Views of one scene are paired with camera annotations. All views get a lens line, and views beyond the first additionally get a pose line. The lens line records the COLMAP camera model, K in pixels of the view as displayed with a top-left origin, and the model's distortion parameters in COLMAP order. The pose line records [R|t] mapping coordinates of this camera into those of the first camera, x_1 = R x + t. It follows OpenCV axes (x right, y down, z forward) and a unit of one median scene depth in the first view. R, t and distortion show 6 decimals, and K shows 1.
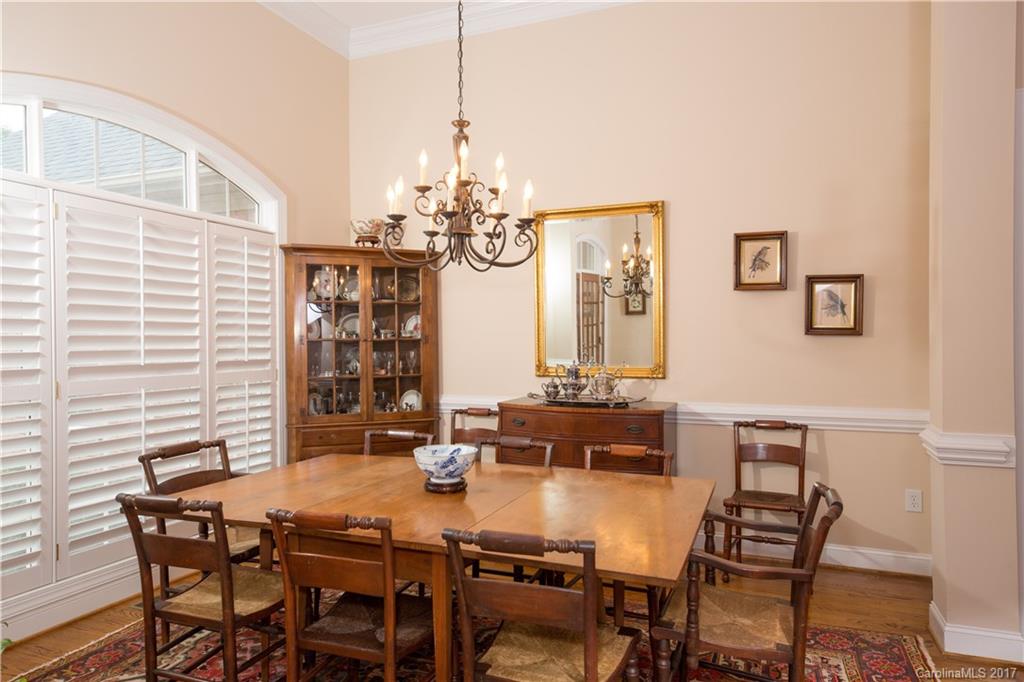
lens RADIAL K [[642.7, 0, 512.0], [0, 642.7, 341.0], [0, 0, 1]] dist [-0.003784, -0.000428]
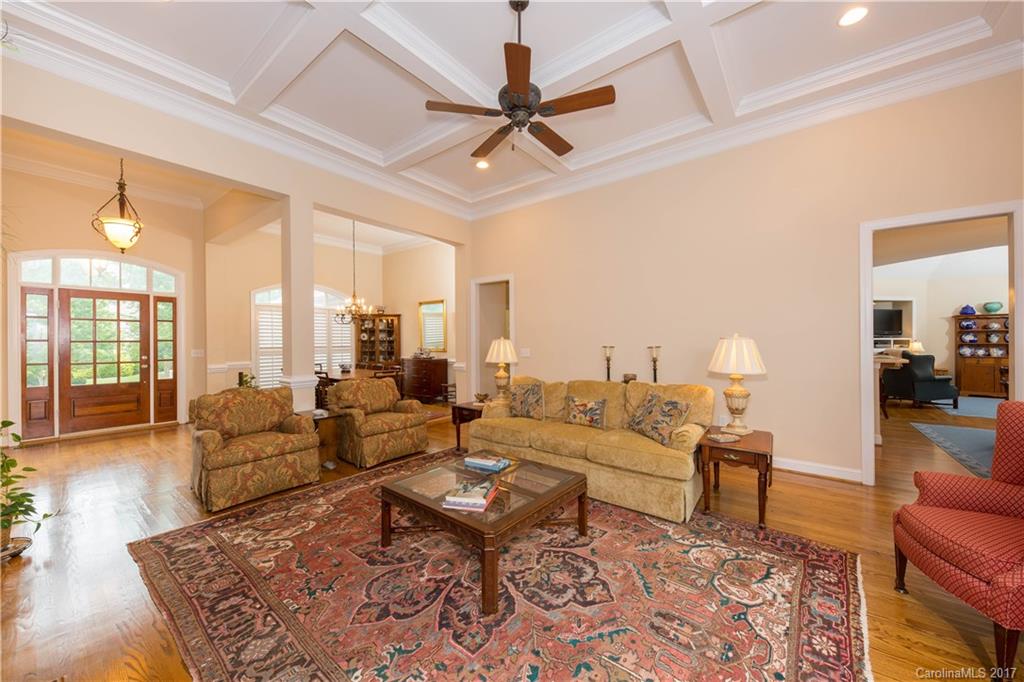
lens RADIAL K [[367.1, 0, 512.0], [0, 367.1, 341.0], [0, 0, 1]] dist [0.012045, -0.007666]
pose [[0.966126, -0.000034, -0.258071, 1.138558], [0.000837, 0.999995, 0.003000, -0.003498], [0.258070, -0.003114, 0.966121, -0.832689]]
